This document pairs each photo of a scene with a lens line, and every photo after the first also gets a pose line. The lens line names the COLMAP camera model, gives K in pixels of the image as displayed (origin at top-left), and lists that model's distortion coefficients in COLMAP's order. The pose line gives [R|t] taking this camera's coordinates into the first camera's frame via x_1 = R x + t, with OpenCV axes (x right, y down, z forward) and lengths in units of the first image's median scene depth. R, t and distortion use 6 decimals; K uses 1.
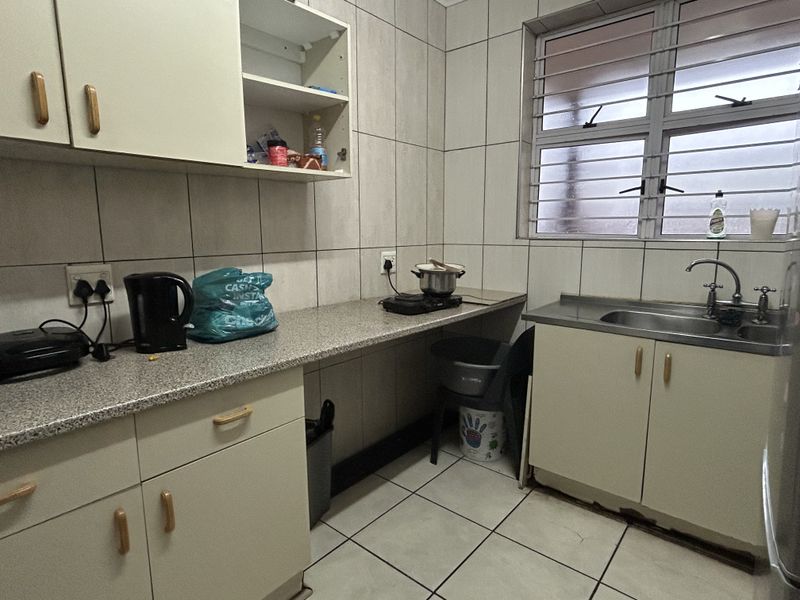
lens RADIAL K [[443.0, 0, 395.2], [0, 443.0, 296.8], [0, 0, 1]] dist [-0.003405, -0.000809]
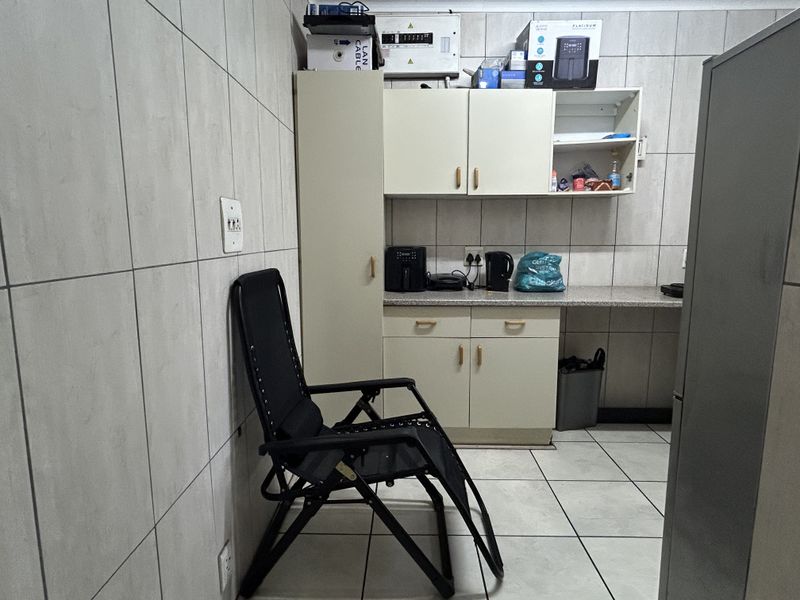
lens RADIAL K [[443.0, 0, 397.6], [0, 443.0, 298.7], [0, 0, 1]] dist [-0.003405, -0.000809]
pose [[0.630651, 0.114892, -0.767515, 0.671268], [-0.117370, 0.991725, 0.052014, 0.097848], [0.767139, 0.057281, 0.638918, -0.566195]]
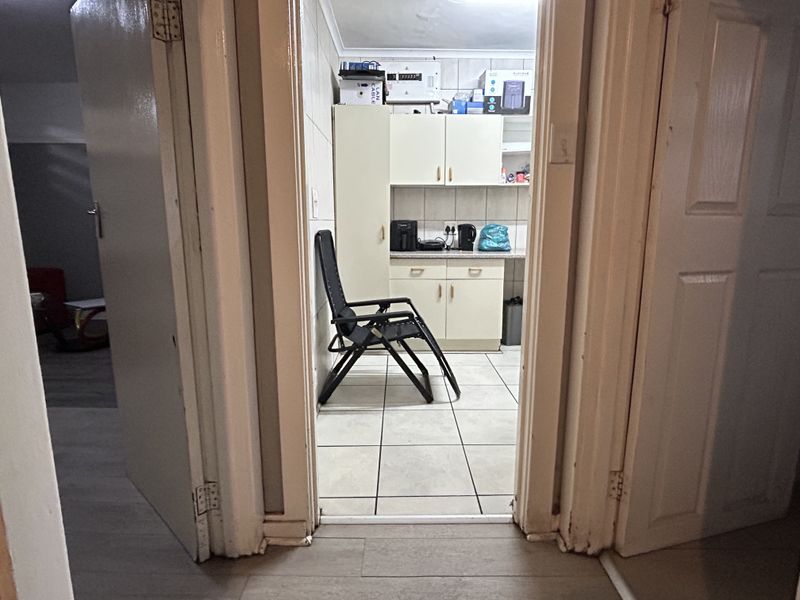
lens RADIAL K [[443.0, 0, 394.5], [0, 443.0, 301.0], [0, 0, 1]] dist [-0.003405, -0.000809]
pose [[0.643156, 0.139436, -0.752933, 1.323613], [-0.115188, 0.989710, 0.084892, 0.237453], [0.757022, 0.032130, 0.652599, -1.167496]]
